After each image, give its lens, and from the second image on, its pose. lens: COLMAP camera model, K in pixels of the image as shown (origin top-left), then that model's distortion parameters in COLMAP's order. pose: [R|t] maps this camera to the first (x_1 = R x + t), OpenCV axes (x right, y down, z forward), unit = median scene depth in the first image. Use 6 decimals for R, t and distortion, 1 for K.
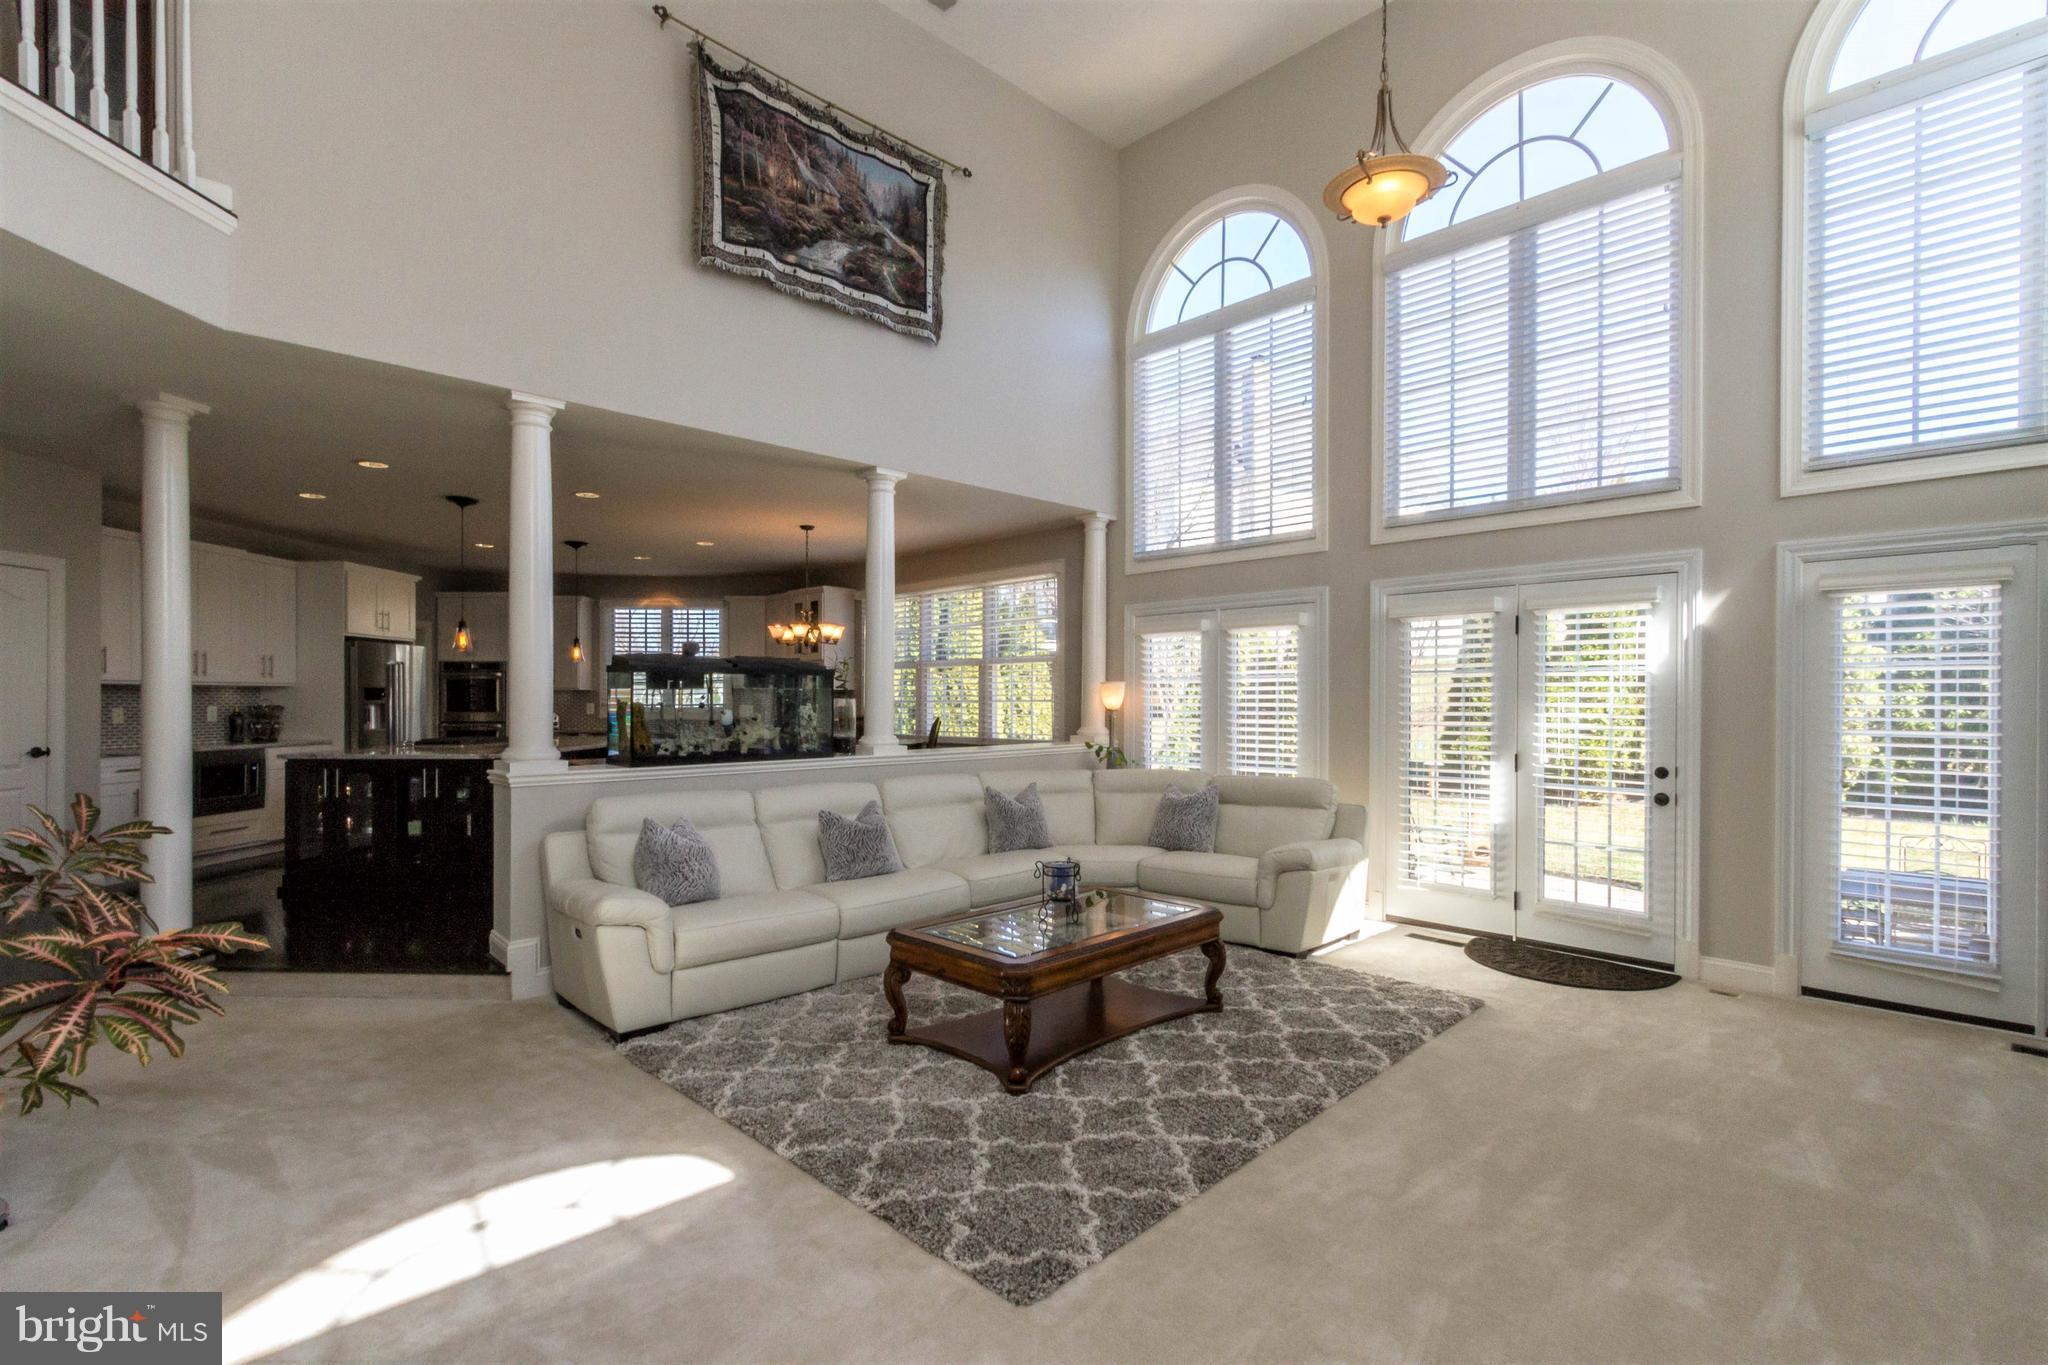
lens RADIAL K [[940.7, 0, 1016.7], [0, 940.7, 696.1], [0, 0, 1]] dist [-0.000336, -0.000259]
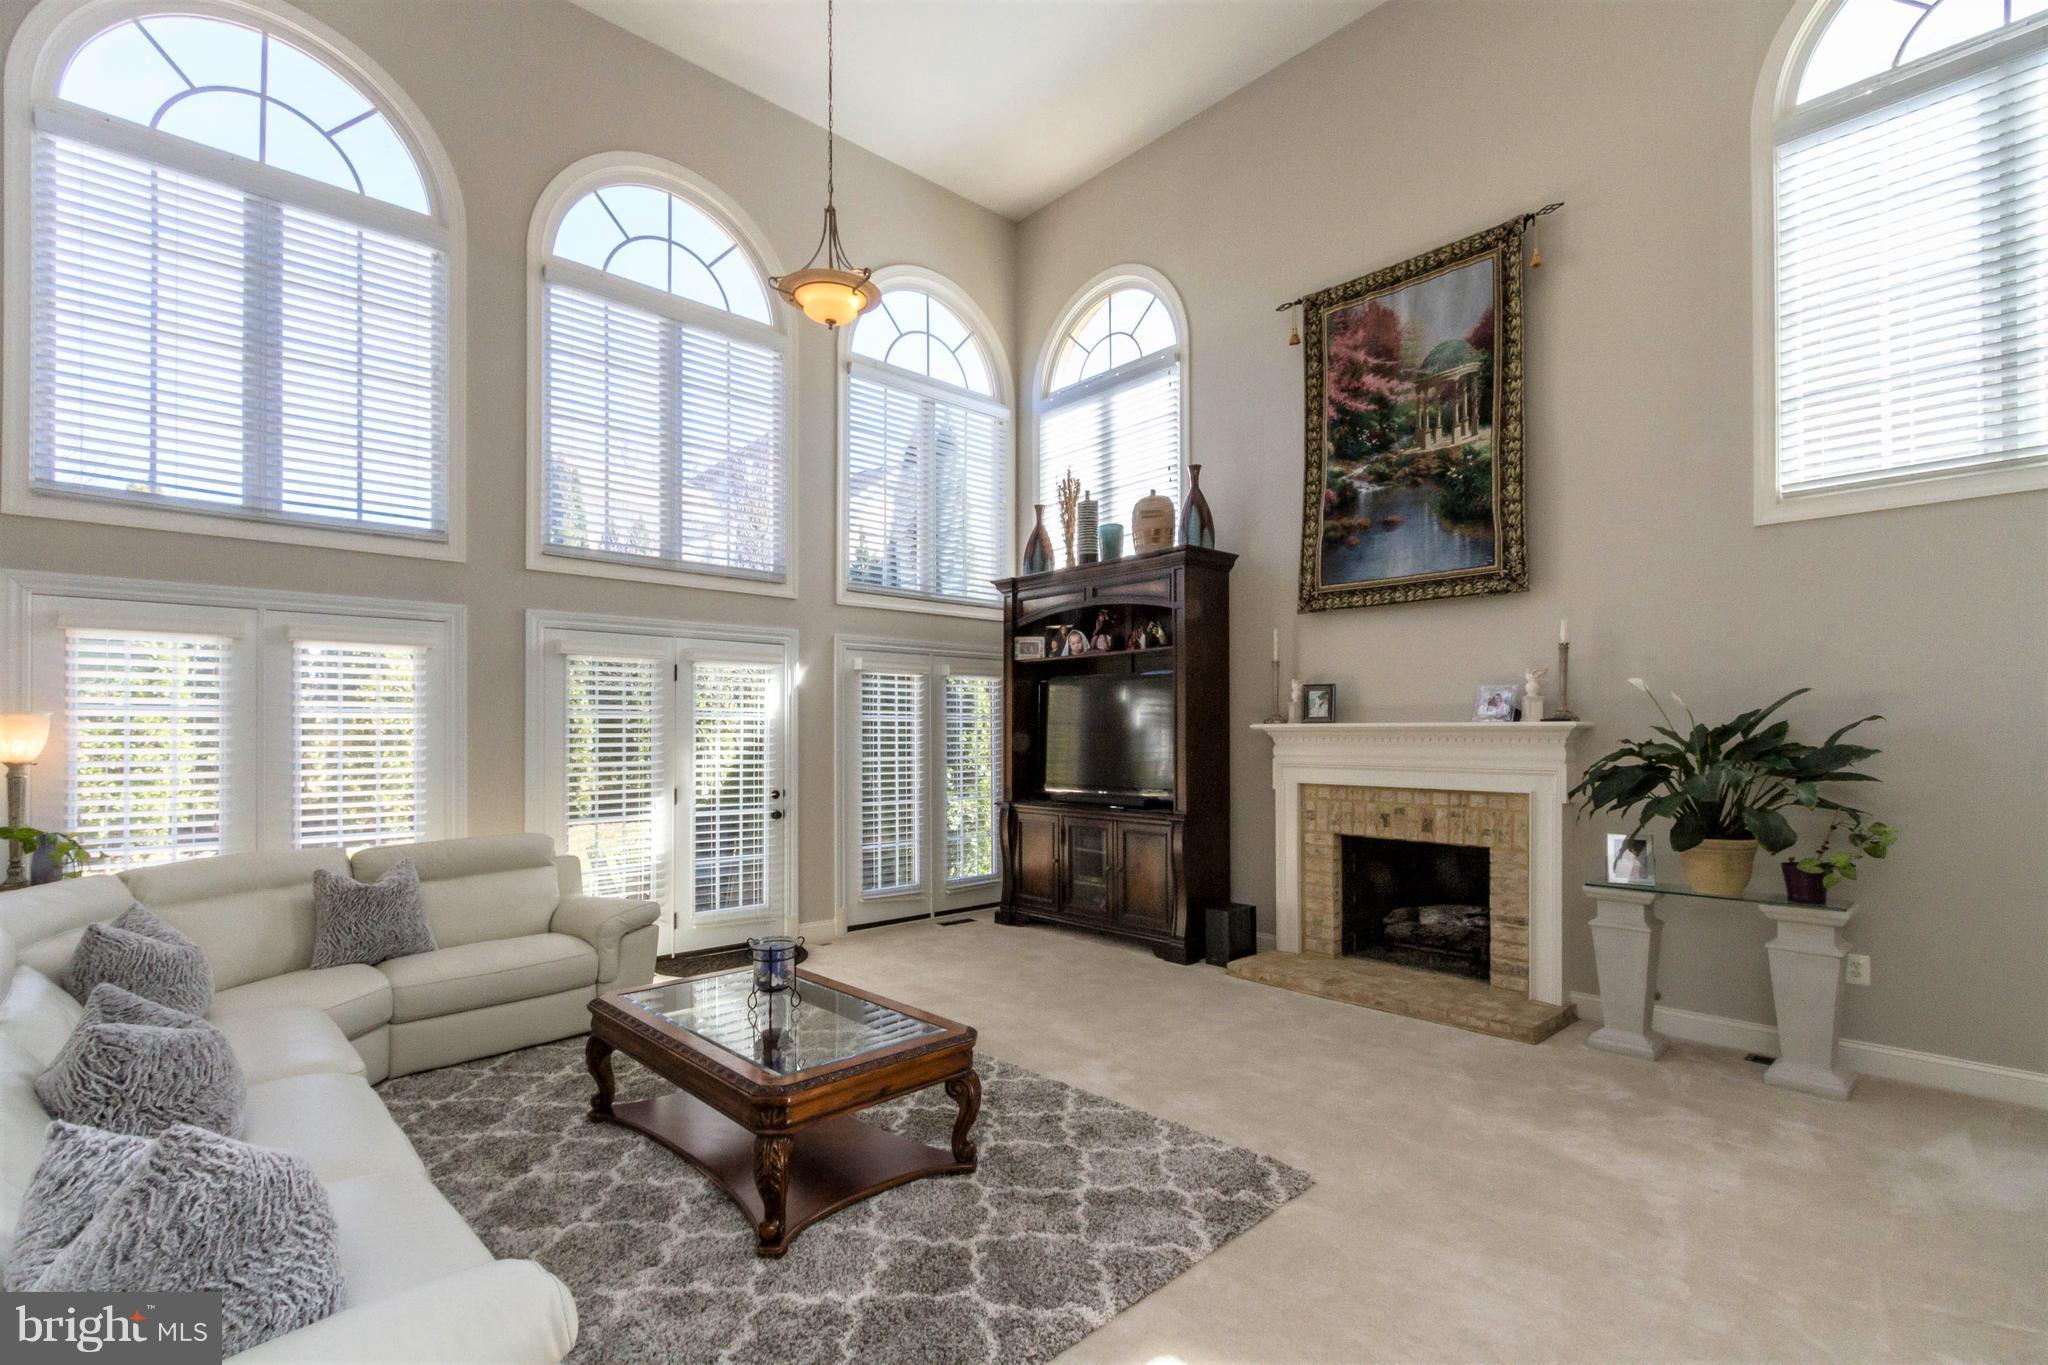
lens RADIAL K [[936.0, 0, 1015.3], [0, 936.0, 734.7], [0, 0, 1]] dist [-0.016625, -0.000024]
pose [[0.009893, 0.002041, 0.999949, -0.512178], [0.003296, 0.999992, -0.002073, 0.000953], [-0.999946, 0.003317, 0.009887, 0.534572]]
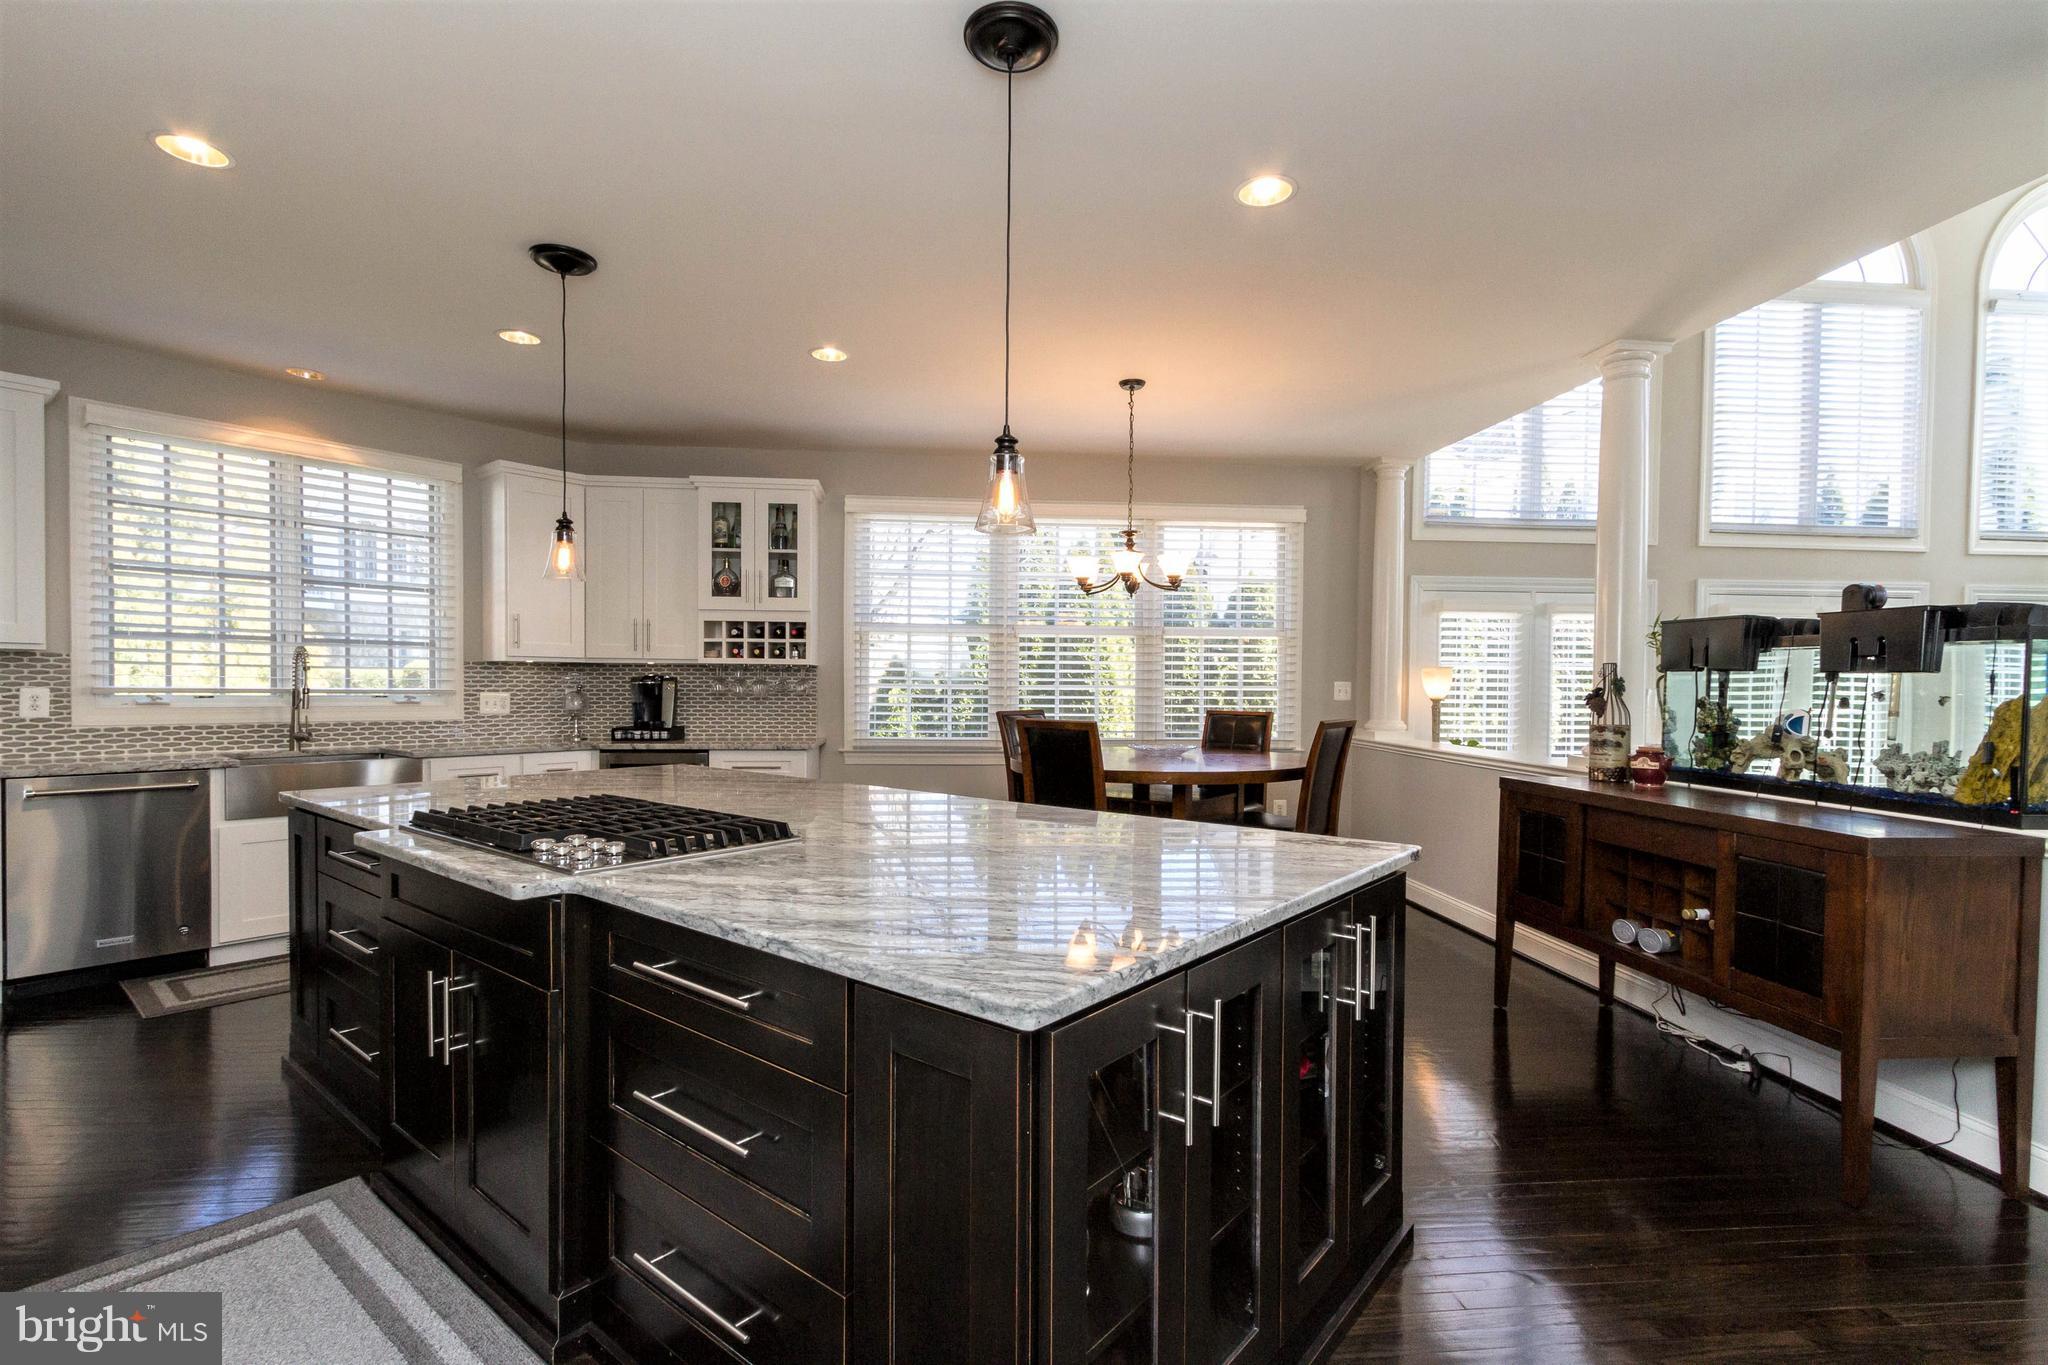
lens RADIAL K [[940.7, 0, 1016.7], [0, 940.7, 696.1], [0, 0, 1]] dist [-0.000336, -0.000259]
pose [[0.629929, -0.006969, 0.776622, -0.955099], [-0.011749, 0.999760, 0.018501, 0.000251], [-0.776564, -0.020778, 0.629696, 0.932432]]
